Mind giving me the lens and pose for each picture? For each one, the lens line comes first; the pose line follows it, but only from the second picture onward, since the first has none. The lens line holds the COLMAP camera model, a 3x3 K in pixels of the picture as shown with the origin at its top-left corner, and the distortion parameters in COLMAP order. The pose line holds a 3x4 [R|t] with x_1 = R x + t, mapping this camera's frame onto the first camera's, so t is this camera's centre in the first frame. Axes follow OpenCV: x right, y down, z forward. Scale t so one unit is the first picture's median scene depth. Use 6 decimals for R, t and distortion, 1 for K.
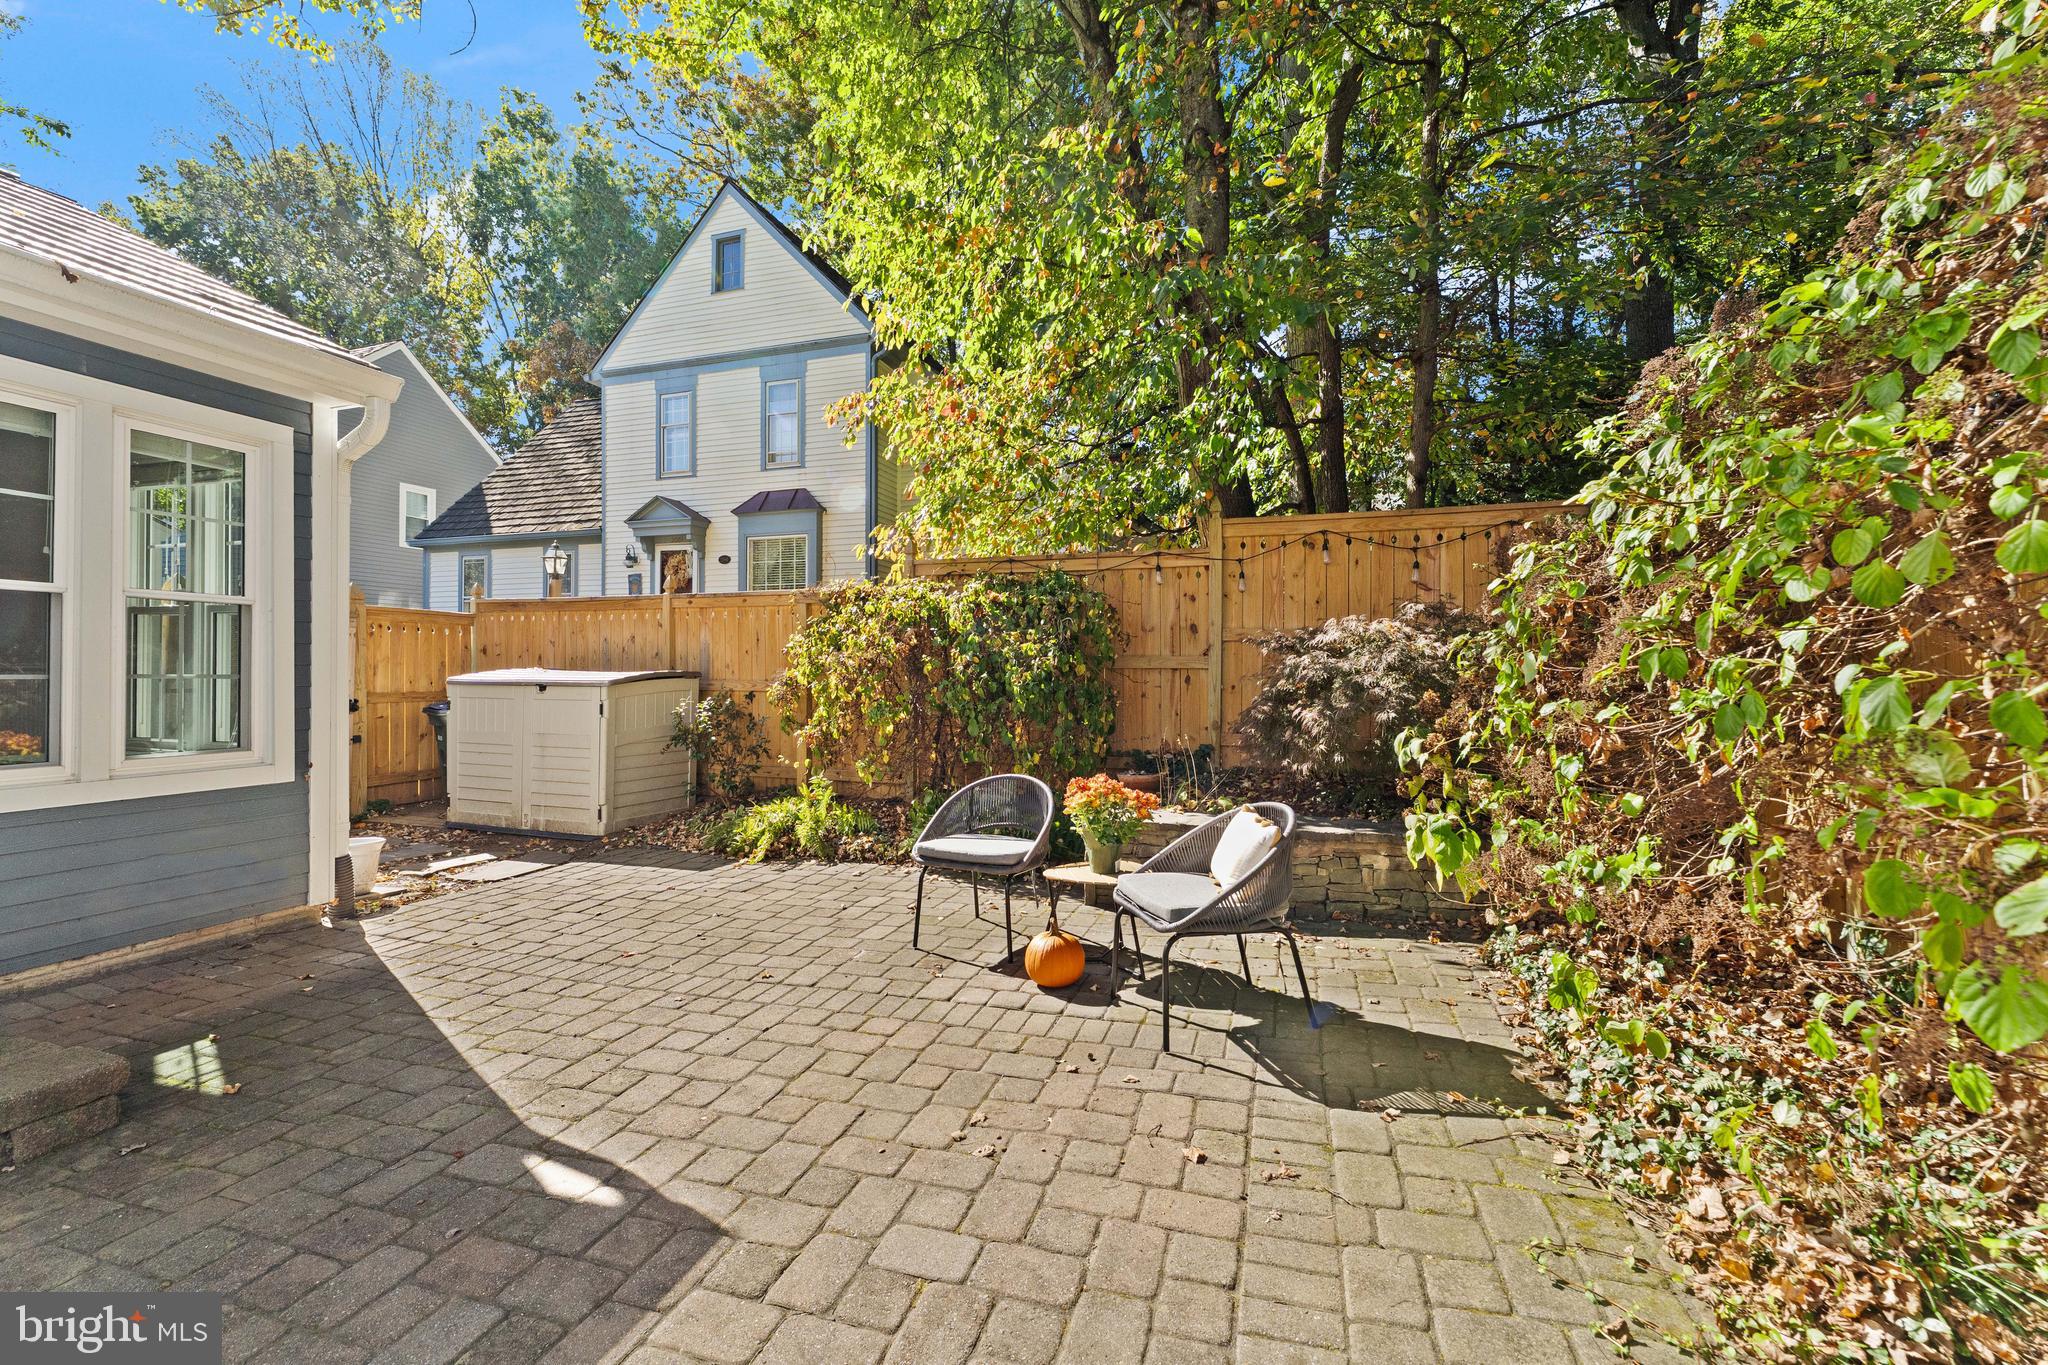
lens RADIAL K [[839.8, 0, 1018.9], [0, 839.8, 684.6], [0, 0, 1]] dist [-0.000947, -0.000064]
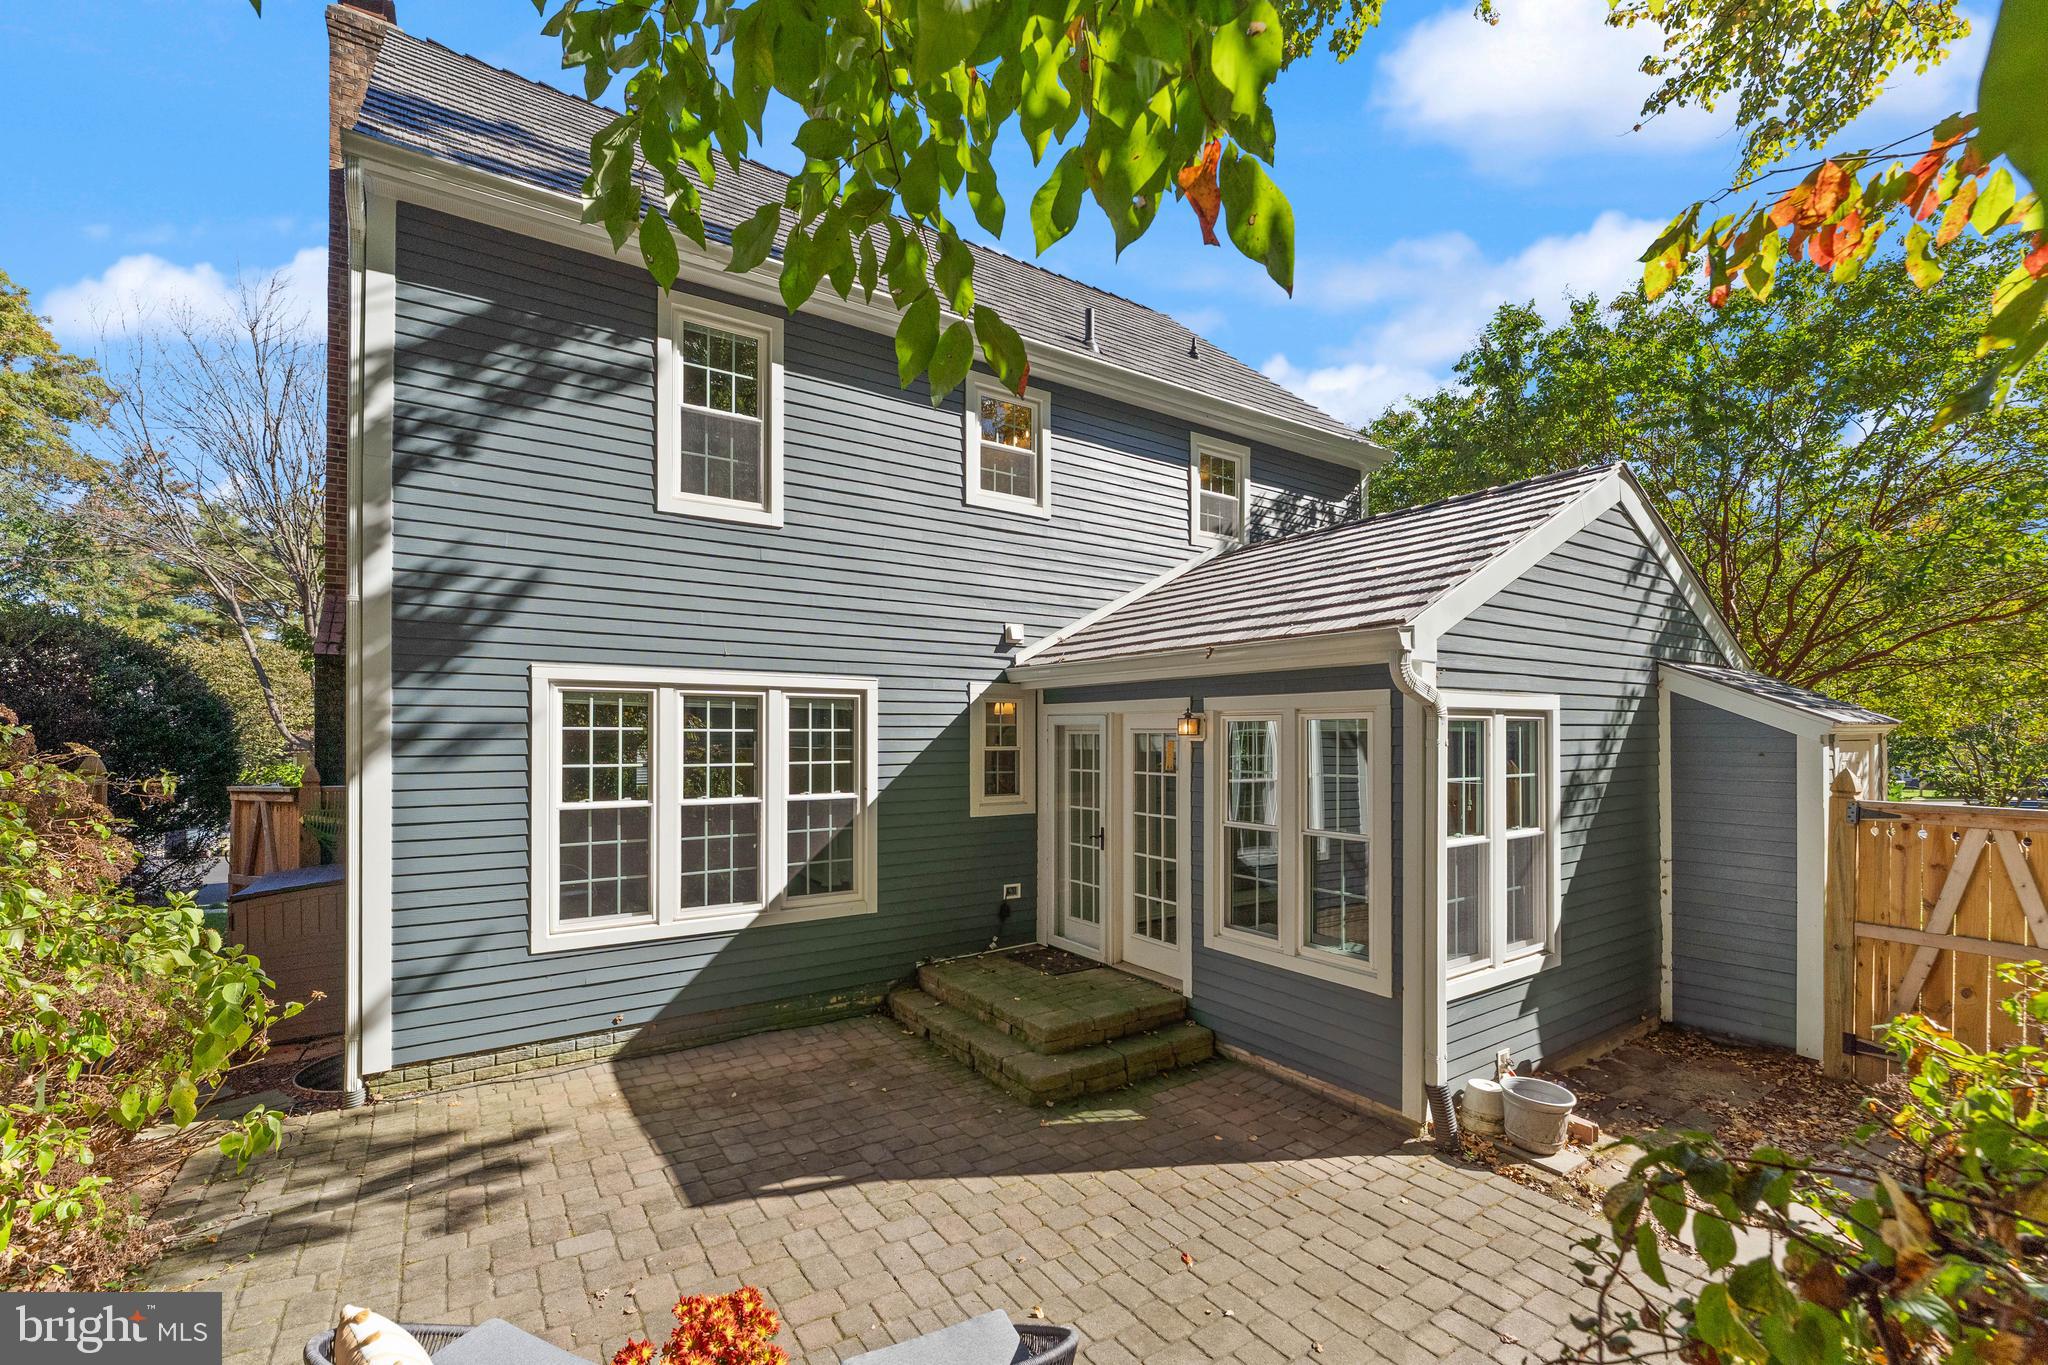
lens RADIAL K [[860.4, 0, 1024.4], [0, 860.4, 732.1], [0, 0, 1]] dist [-0.011070, 0.000141]
pose [[-0.621835, -0.012099, -0.783055, 0.526070], [-0.013846, 0.999894, -0.004454, -0.336617], [0.783026, 0.008072, -0.621937, 1.913691]]
